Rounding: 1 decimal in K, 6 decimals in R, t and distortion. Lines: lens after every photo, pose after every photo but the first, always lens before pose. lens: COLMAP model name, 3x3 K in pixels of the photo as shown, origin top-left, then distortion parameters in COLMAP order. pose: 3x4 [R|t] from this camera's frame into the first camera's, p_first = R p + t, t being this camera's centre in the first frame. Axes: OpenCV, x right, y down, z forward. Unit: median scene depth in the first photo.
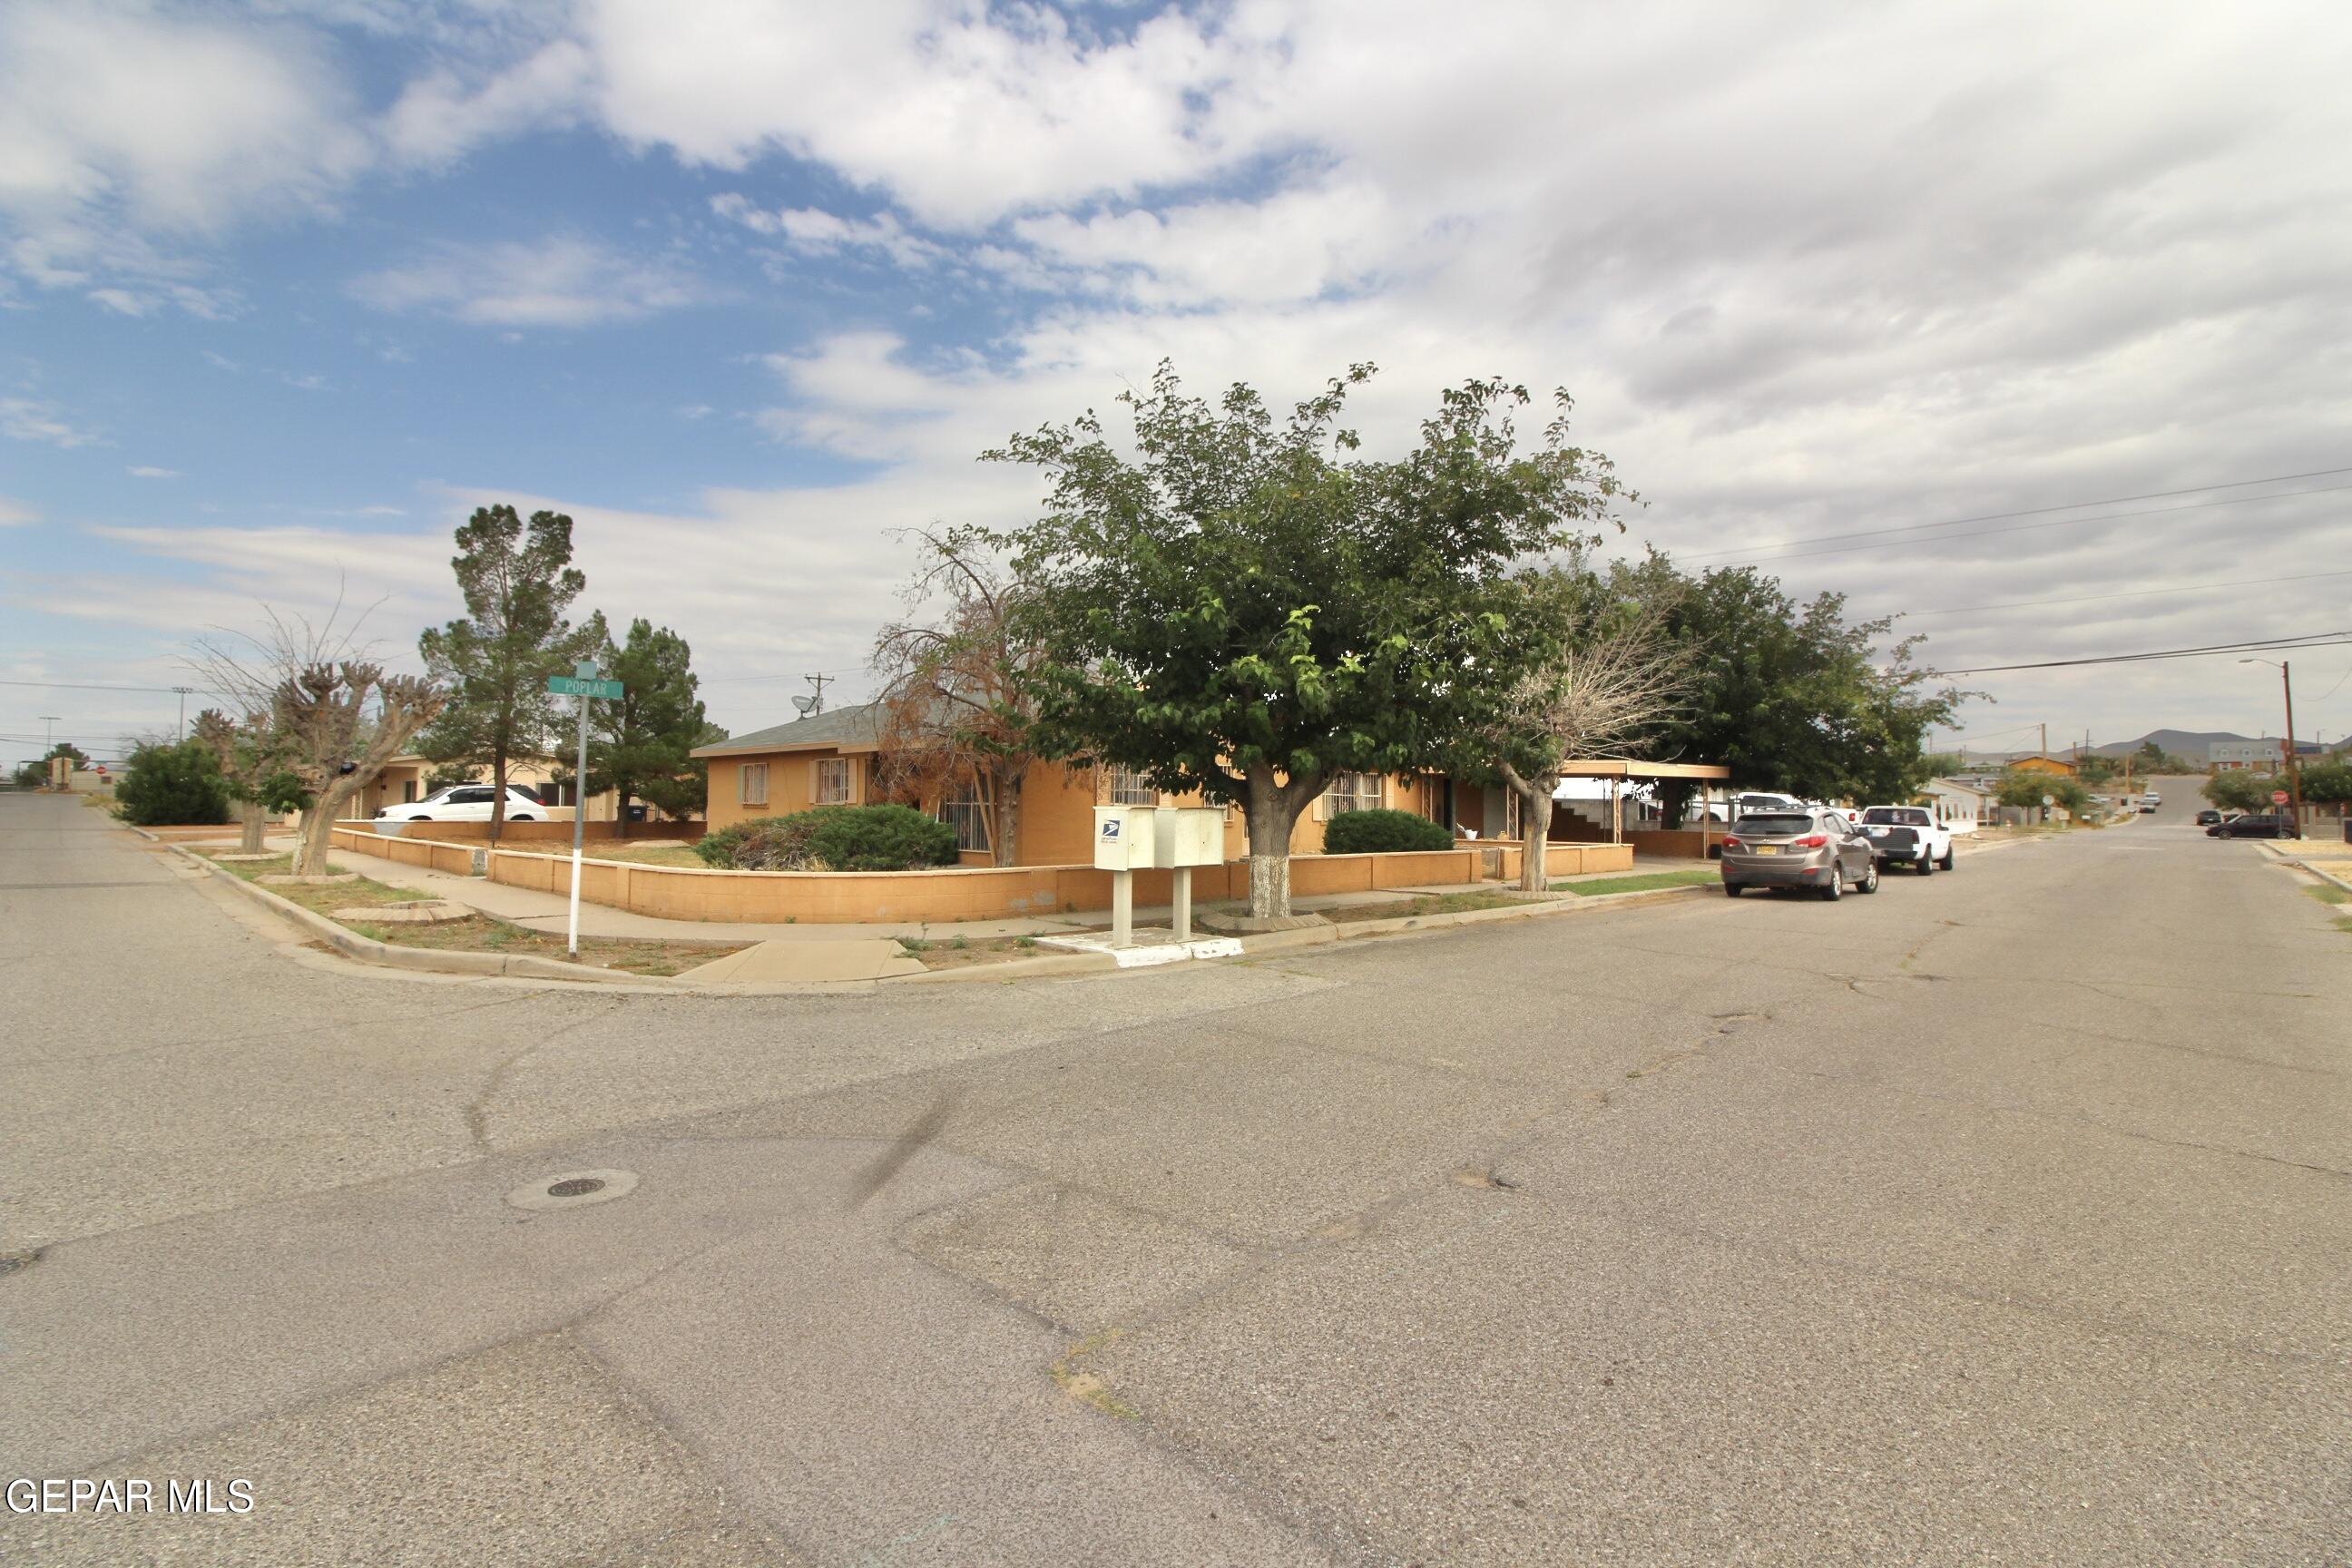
lens RADIAL K [[1109.8, 0, 1176.0], [0, 1109.8, 784.0], [0, 0, 1]] dist [-0.002090, -0.011822]
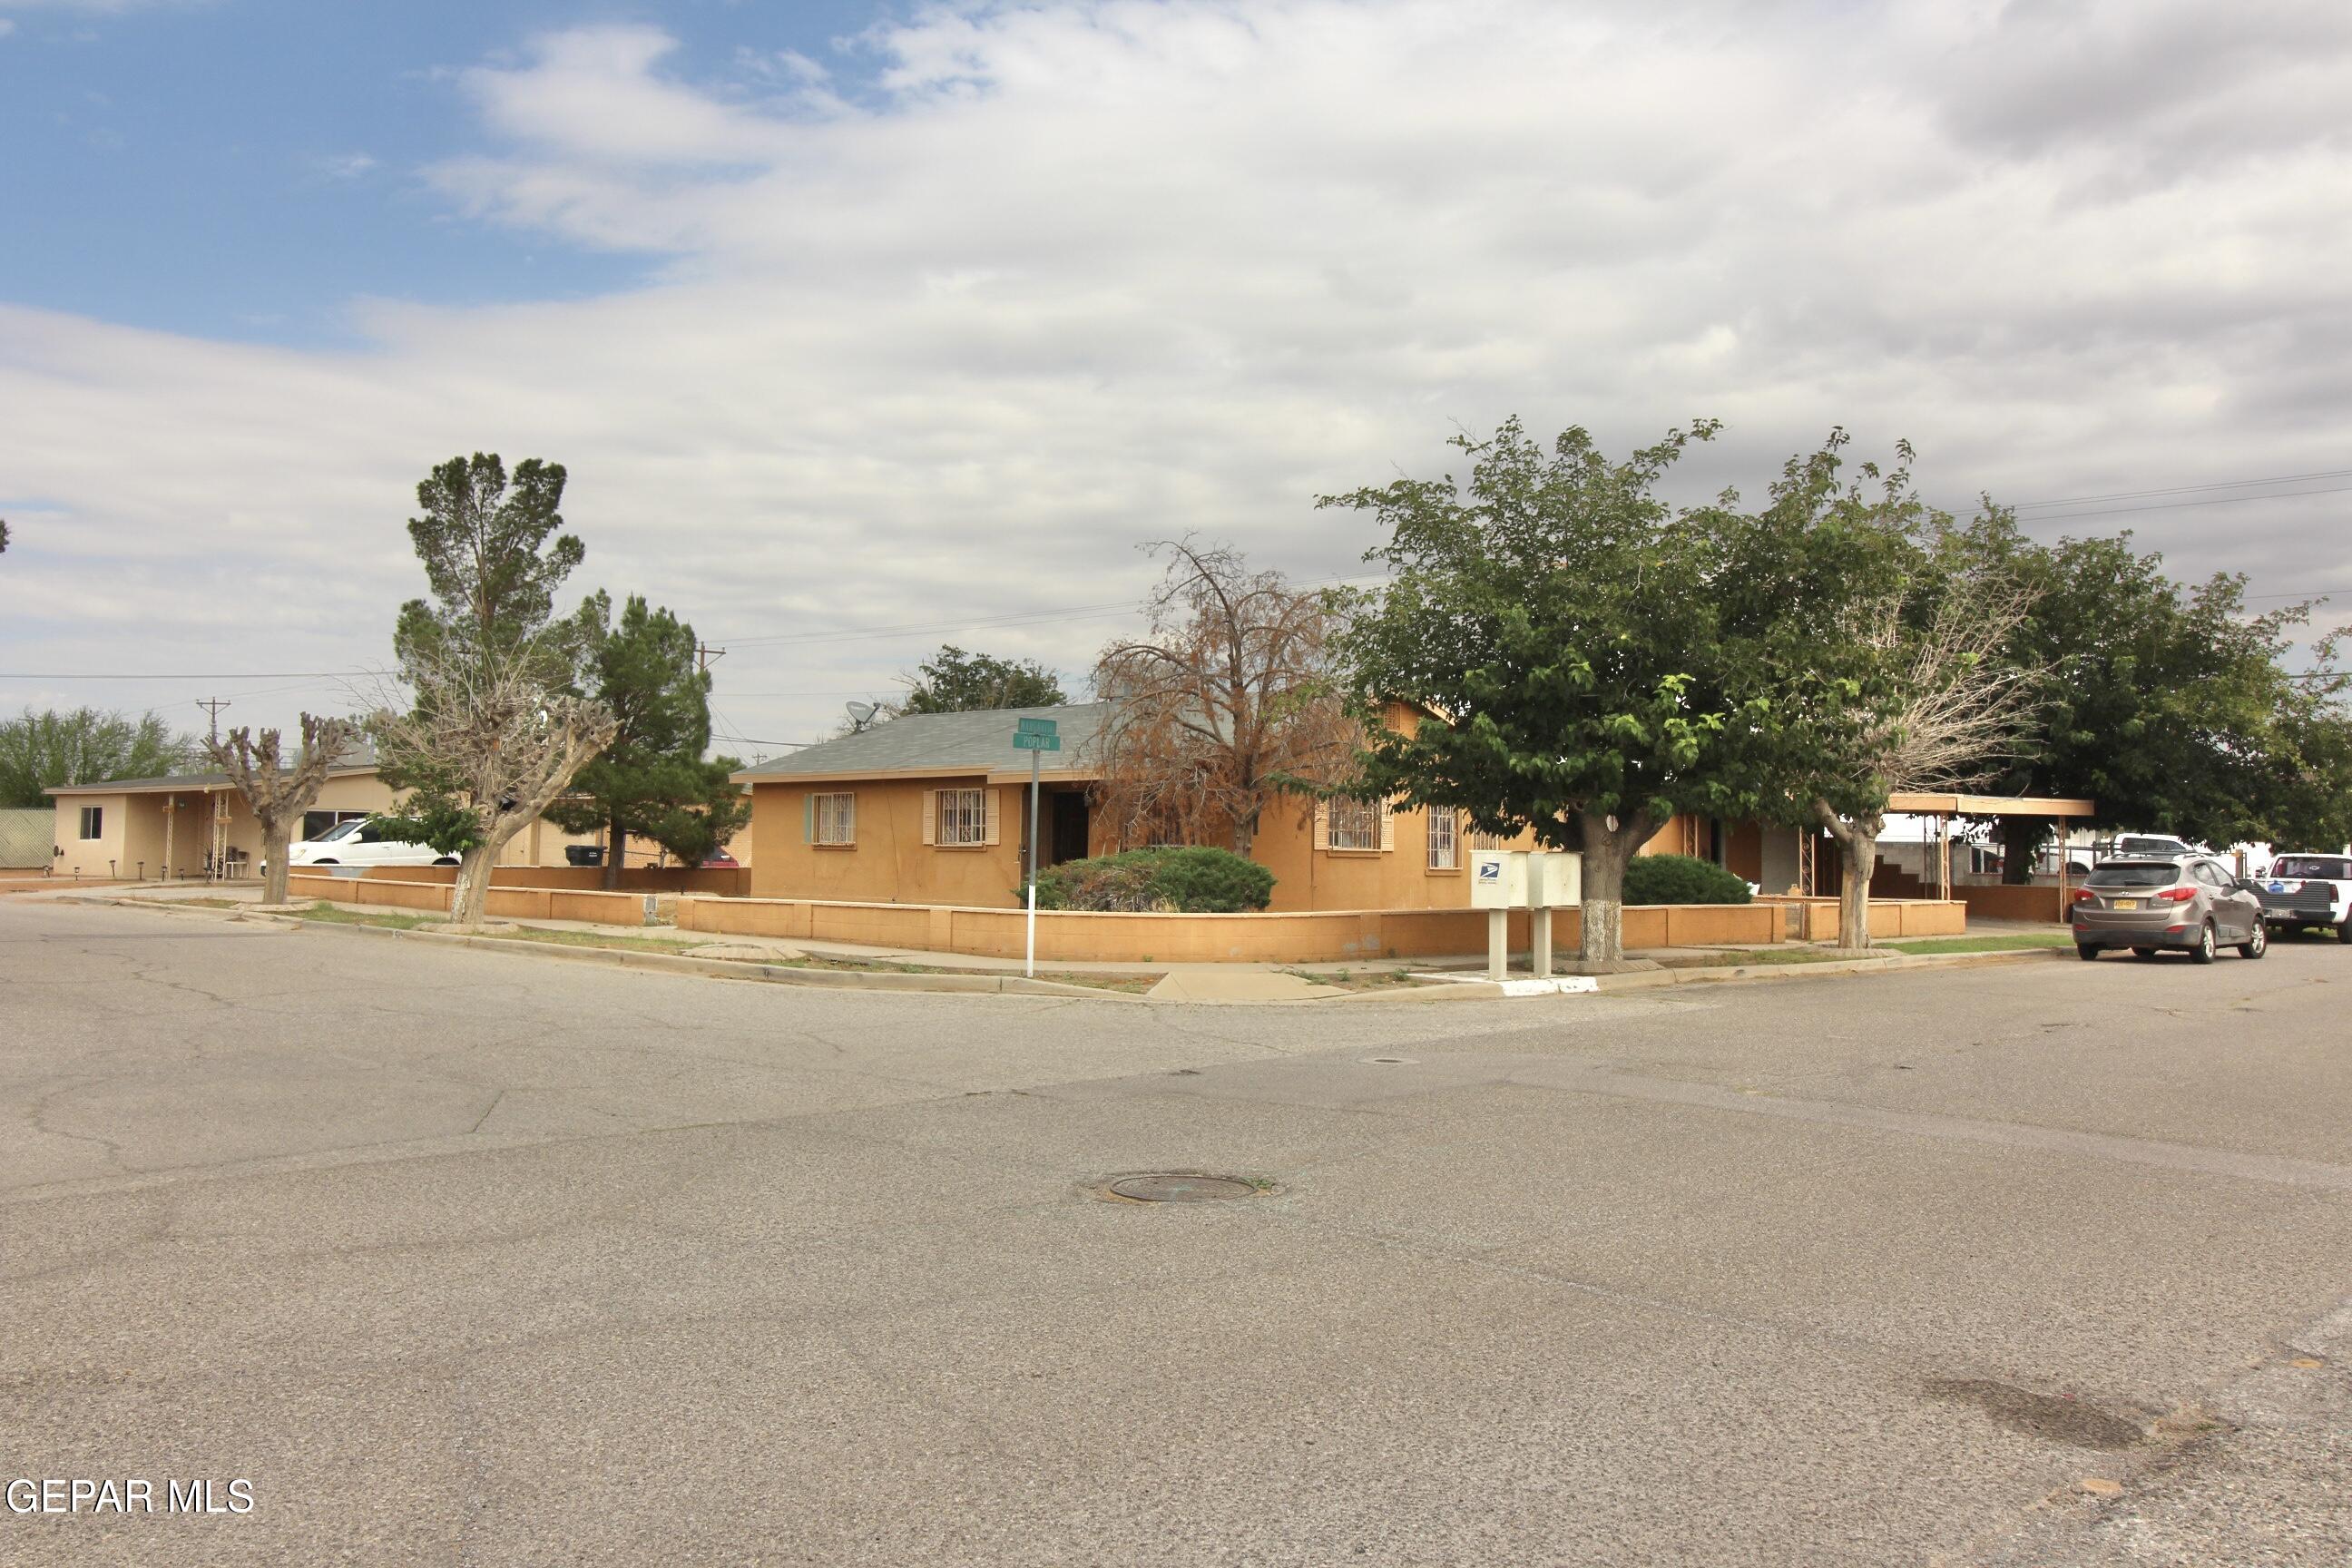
lens RADIAL K [[1915.3, 0, 1141.8], [0, 1915.3, 778.7], [0, 0, 1]] dist [0.005914, 0.001240]
pose [[0.999936, 0.003760, -0.010655, -0.139715], [-0.003938, 0.999852, -0.016739, -0.006266], [0.010591, 0.016780, 0.999803, -0.324606]]
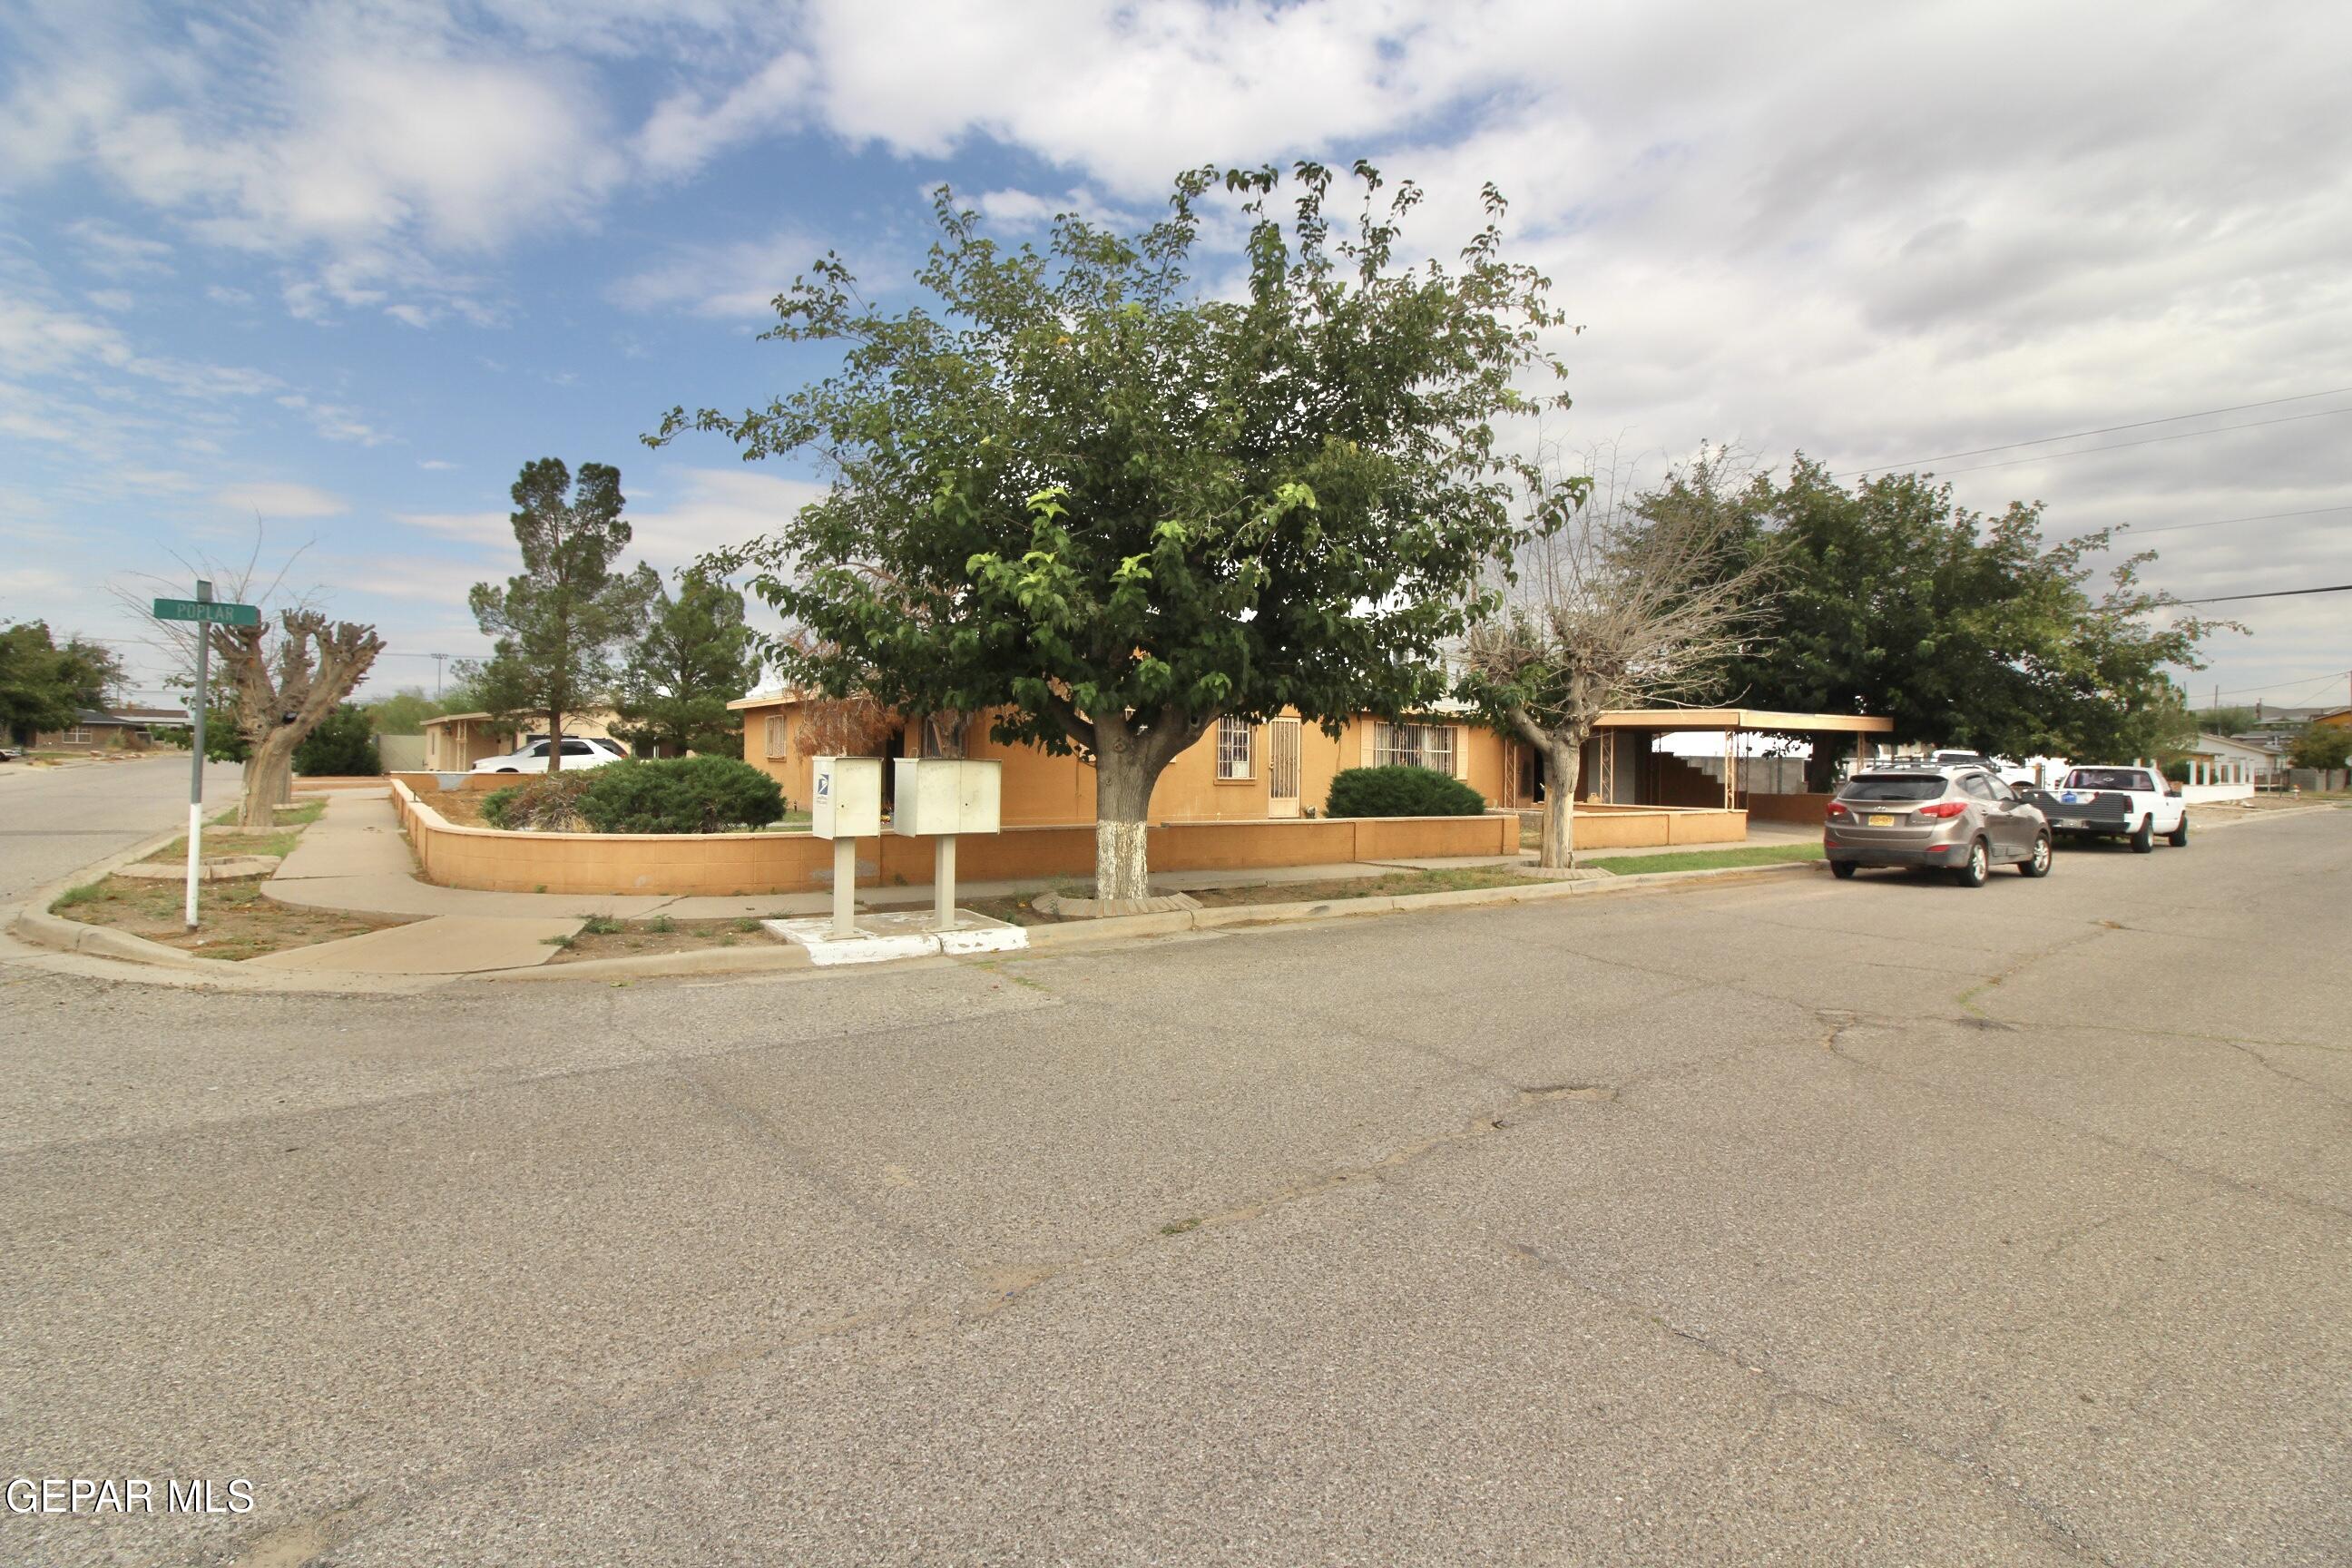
lens RADIAL K [[1091.3, 0, 1181.3], [0, 1091.3, 764.8], [0, 0, 1]] dist [0.001071, -0.015572]
pose [[0.985584, 0.005004, -0.169114, 0.116870], [-0.001458, 0.999777, 0.021081, 0.003594], [0.169181, -0.020531, 0.985371, 0.108121]]
